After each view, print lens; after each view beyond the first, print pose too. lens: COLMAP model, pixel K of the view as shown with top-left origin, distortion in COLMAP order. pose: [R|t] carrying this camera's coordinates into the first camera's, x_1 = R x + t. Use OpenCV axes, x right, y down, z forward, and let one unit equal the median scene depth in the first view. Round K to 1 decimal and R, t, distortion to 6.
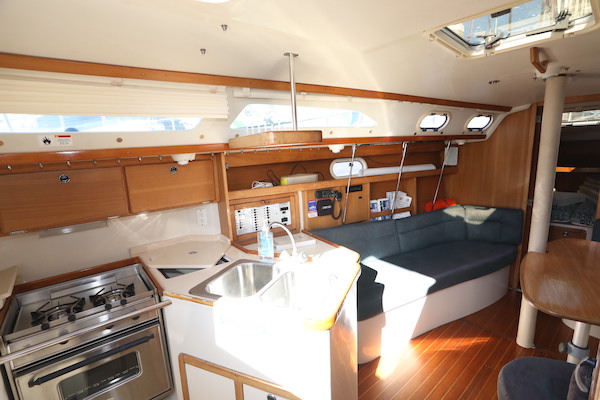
lens RADIAL K [[290.8, 0, 301.0], [0, 290.8, 195.7], [0, 0, 1]] dist [-0.045678, 0.012666]
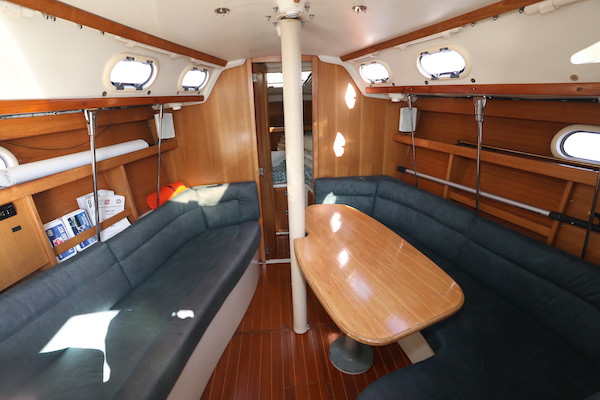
lens RADIAL K [[290.8, 0, 298.3], [0, 290.8, 200.0], [0, 0, 1]] dist [-0.045678, 0.012666]
pose [[0.585229, -0.255527, 0.769554, 0.123617], [0.145507, 0.966738, 0.210345, -0.067352], [-0.797706, -0.011124, 0.602944, 0.321949]]
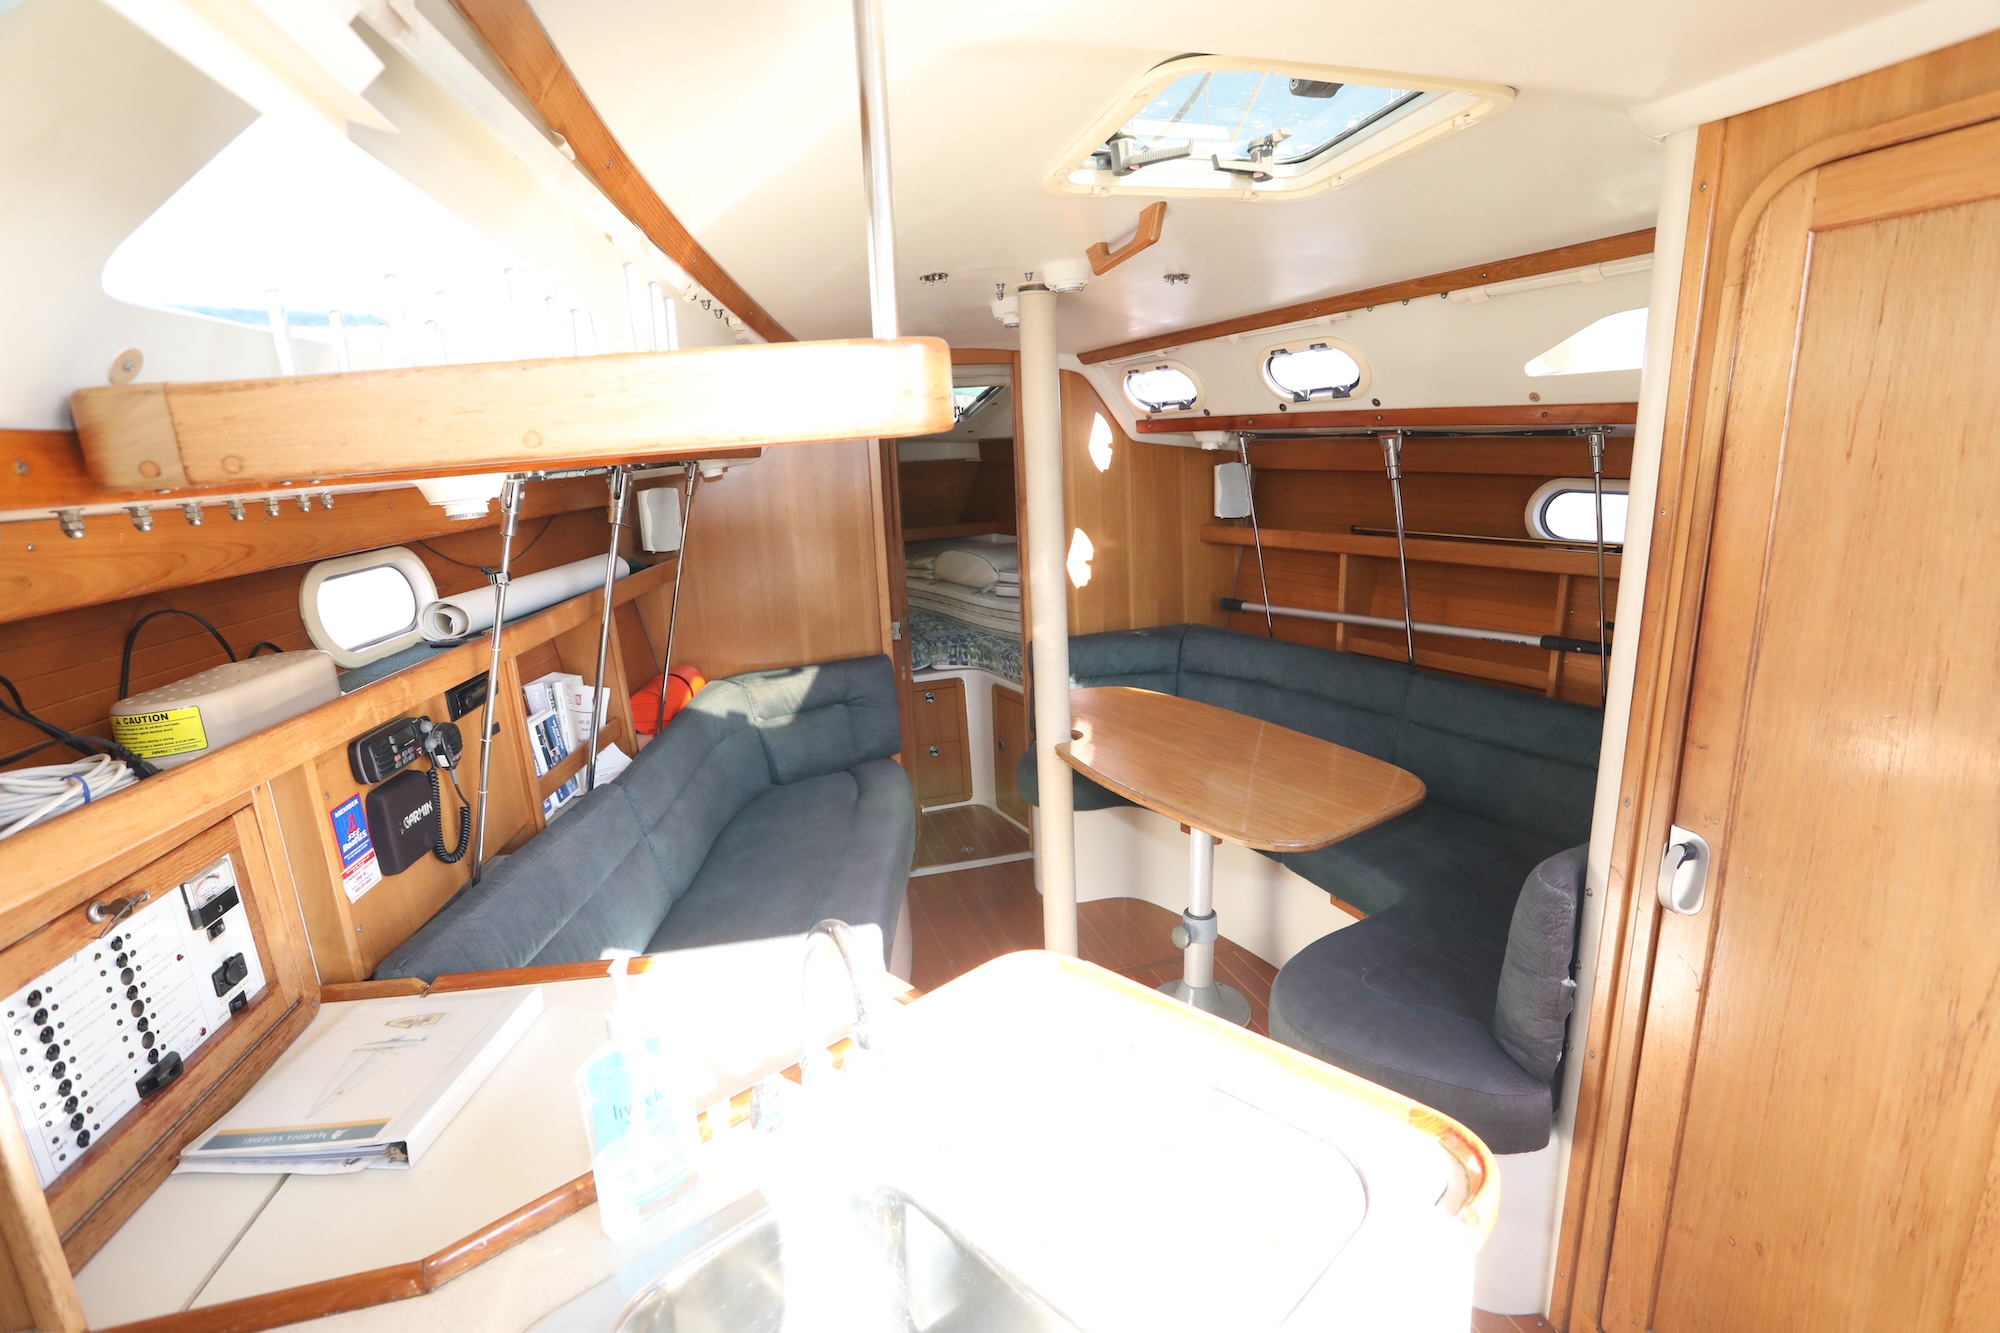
lens RADIAL K [[969.2, 0, 1015.8], [0, 969.2, 663.0], [0, 0, 1]] dist [-0.045678, 0.012666]
pose [[0.397069, -0.179896, 0.899986, -0.256409], [0.186084, 0.976015, 0.112994, -0.046623], [-0.898726, 0.122607, 0.421021, 0.336403]]
